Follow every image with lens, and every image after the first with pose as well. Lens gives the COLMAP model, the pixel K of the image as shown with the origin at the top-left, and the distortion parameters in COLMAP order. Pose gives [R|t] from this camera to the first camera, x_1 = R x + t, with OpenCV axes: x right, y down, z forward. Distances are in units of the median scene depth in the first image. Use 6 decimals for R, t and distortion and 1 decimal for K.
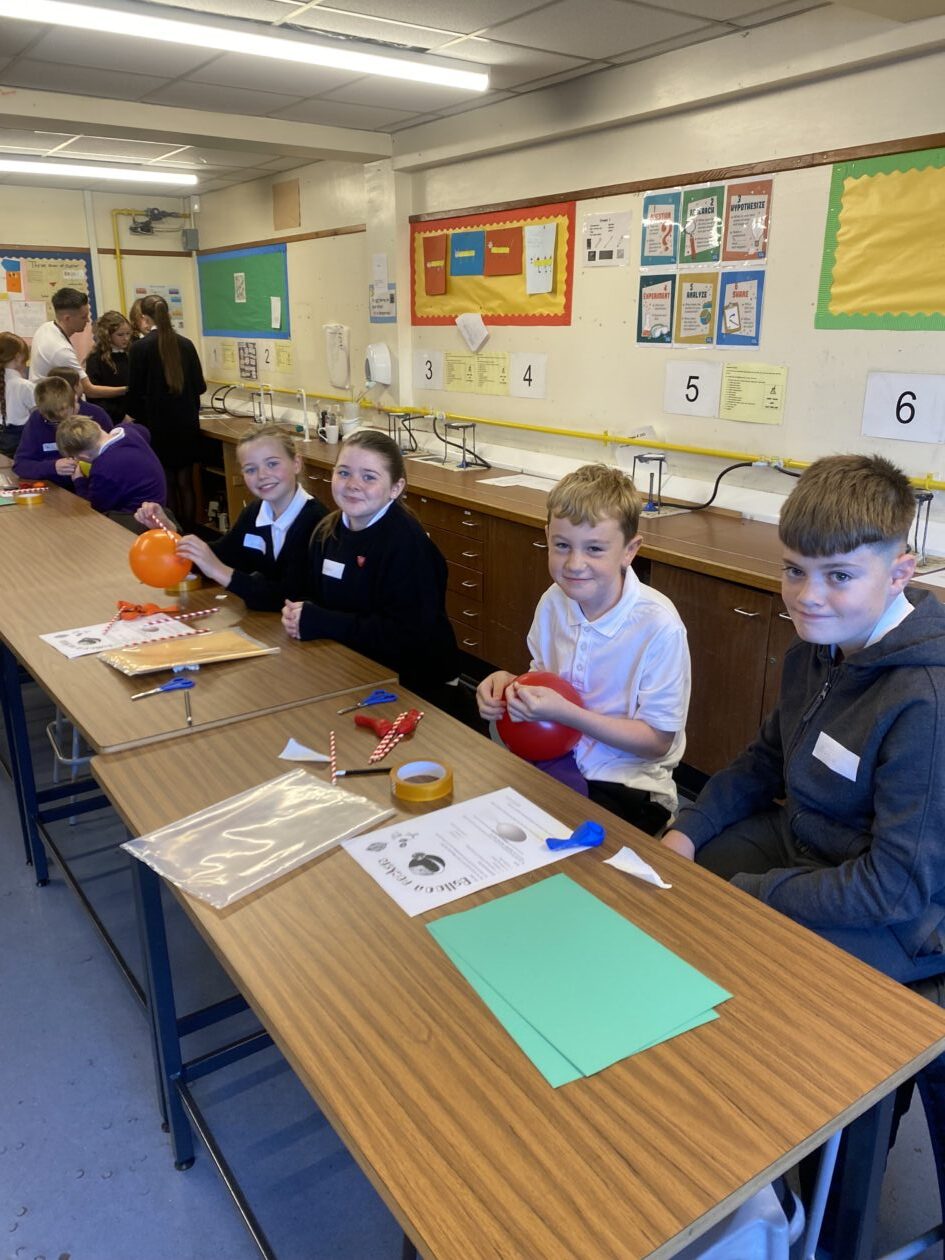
lens RADIAL K [[978.5, 0, 472.5], [0, 978.5, 630.0], [0, 0, 1]] dist [0.004337, 0.000973]
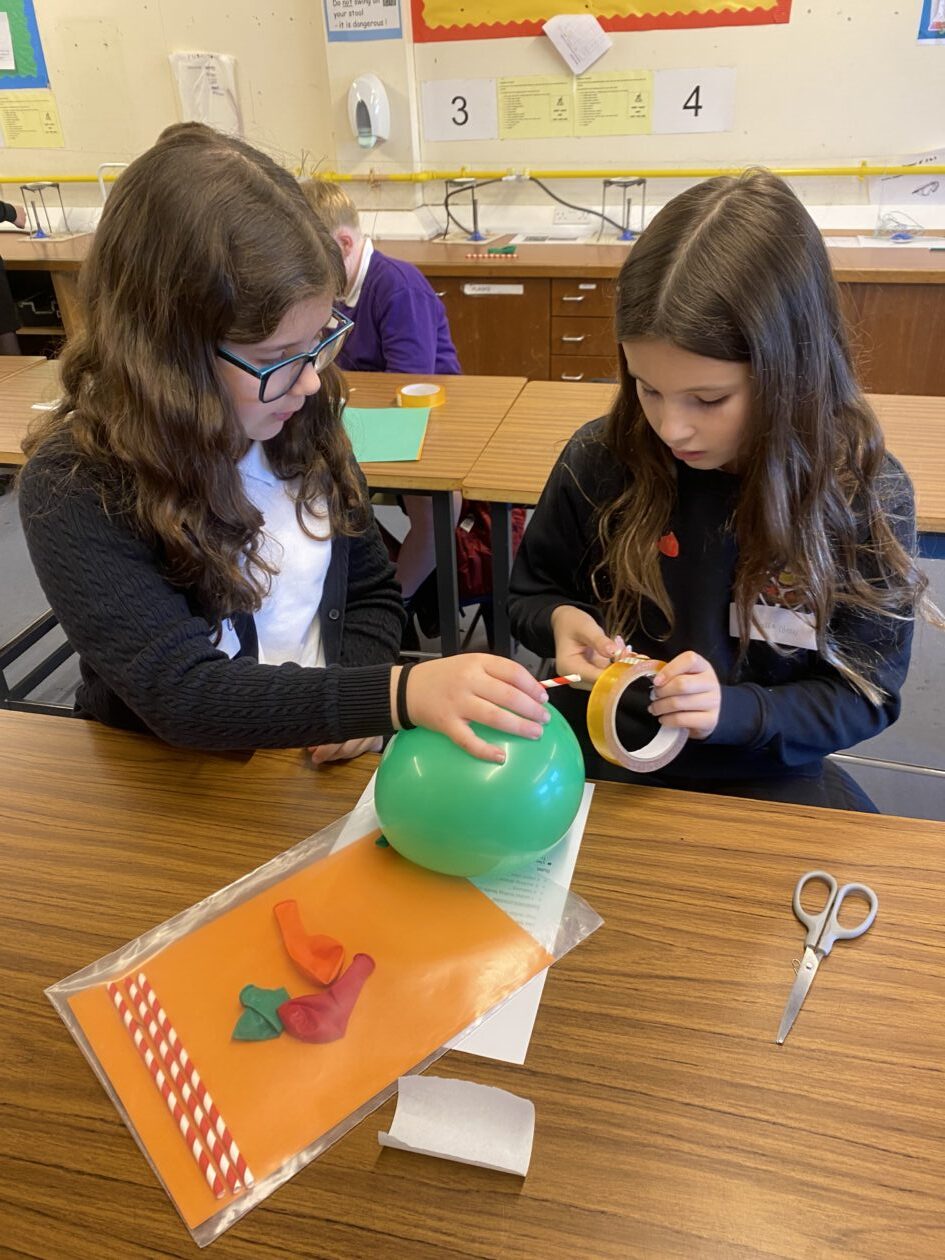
lens RADIAL K [[978.5, 0, 472.5], [0, 978.5, 630.0], [0, 0, 1]] dist [0.004337, 0.000973]
pose [[0.757333, -0.378522, 0.532135, -0.599695], [0.240301, 0.919232, 0.311878, -0.150992], [-0.607208, -0.108323, 0.787124, 0.430597]]
